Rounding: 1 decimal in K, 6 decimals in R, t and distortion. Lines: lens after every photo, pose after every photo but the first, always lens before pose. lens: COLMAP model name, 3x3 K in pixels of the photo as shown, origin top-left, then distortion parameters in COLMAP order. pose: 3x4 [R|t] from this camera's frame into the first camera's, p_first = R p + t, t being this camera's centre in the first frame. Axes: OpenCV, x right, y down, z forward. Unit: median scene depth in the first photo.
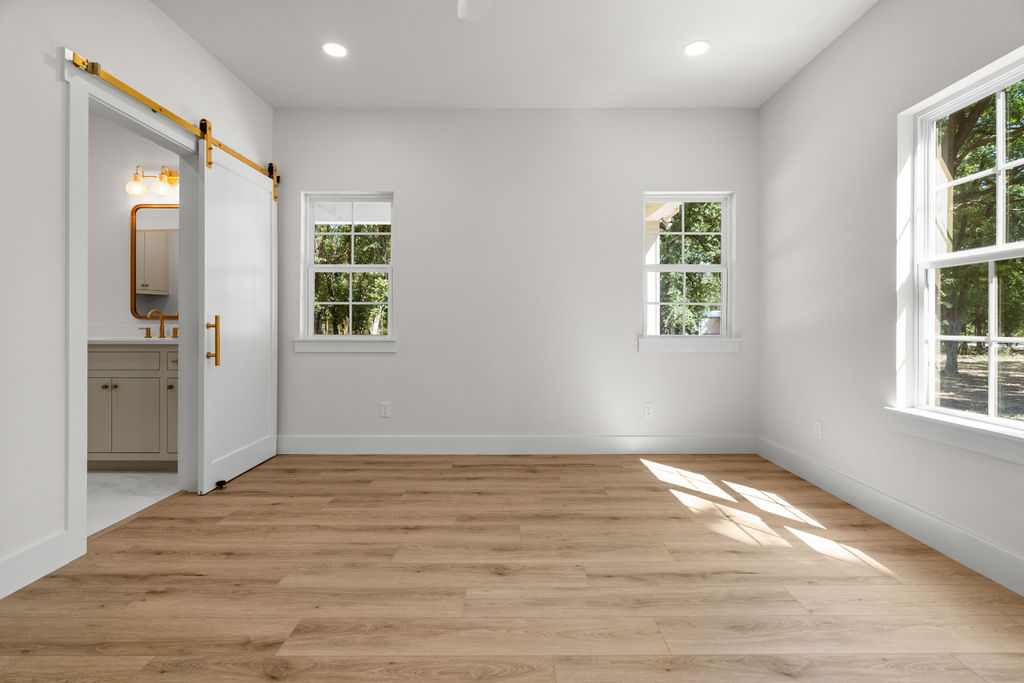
lens RADIAL K [[473.3, 0, 509.9], [0, 473.3, 327.4], [0, 0, 1]] dist [-0.012820, 0.004750]
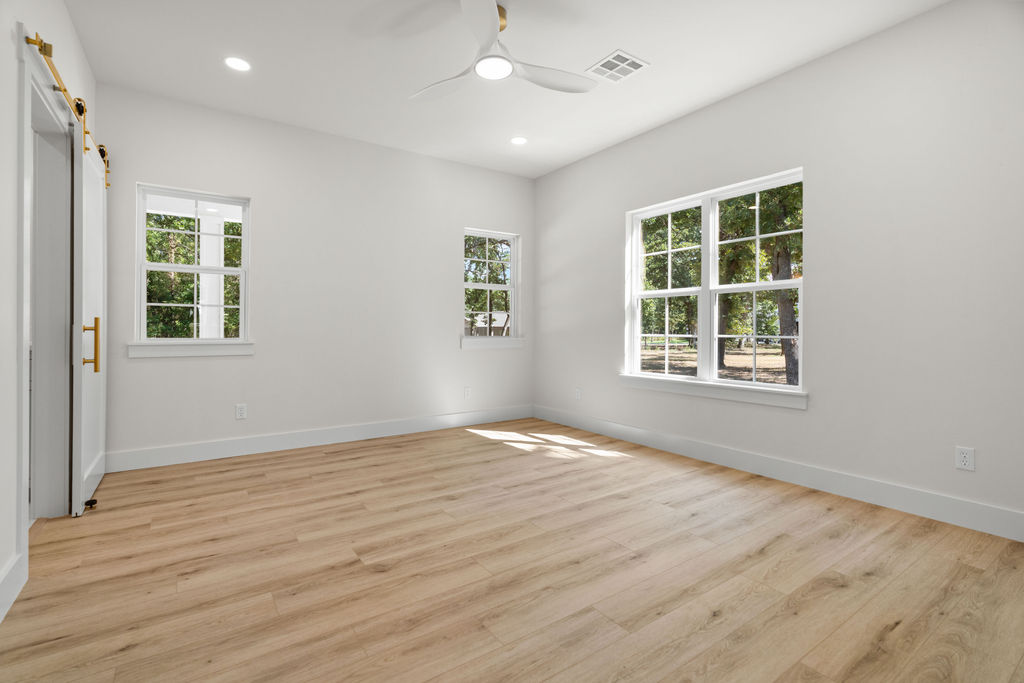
lens RADIAL K [[473.3, 0, 500.2], [0, 473.3, 334.1], [0, 0, 1]] dist [-0.012820, 0.004750]
pose [[0.828807, -0.005666, 0.559506, -0.609498], [0.001275, 0.999965, 0.008238, 0.000517], [-0.559533, -0.006114, 0.828785, -0.246178]]
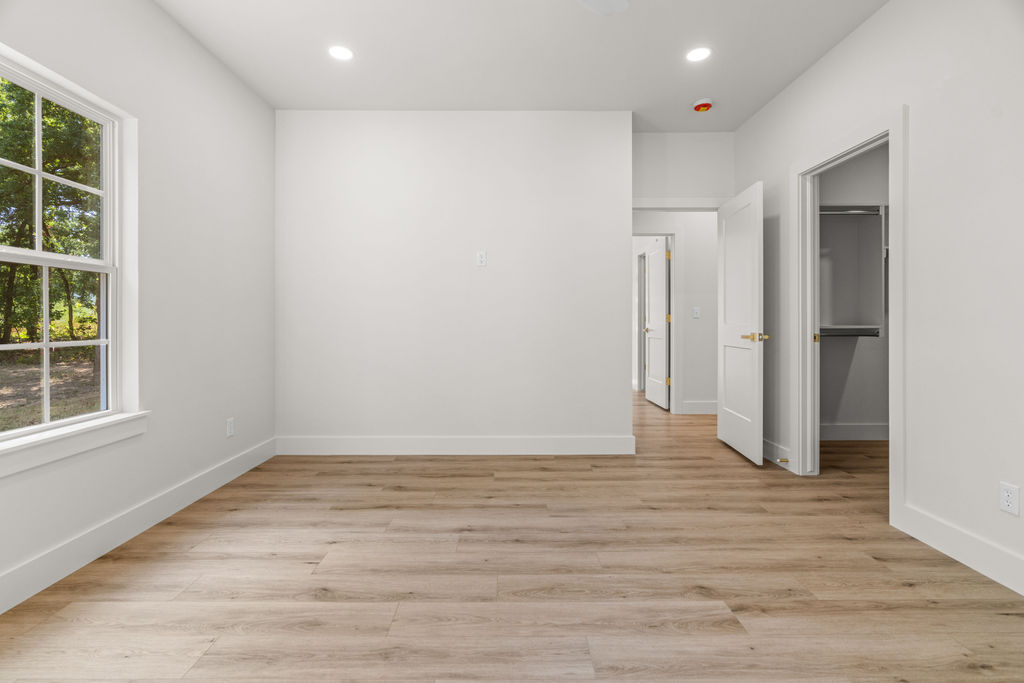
lens RADIAL K [[473.3, 0, 516.0], [0, 473.3, 323.5], [0, 0, 1]] dist [-0.012820, 0.004750]
pose [[-0.999573, 0.001506, -0.029169, 0.048408], [0.001165, 0.999931, 0.011703, -0.025688], [0.029185, 0.011664, -0.999506, 1.415864]]
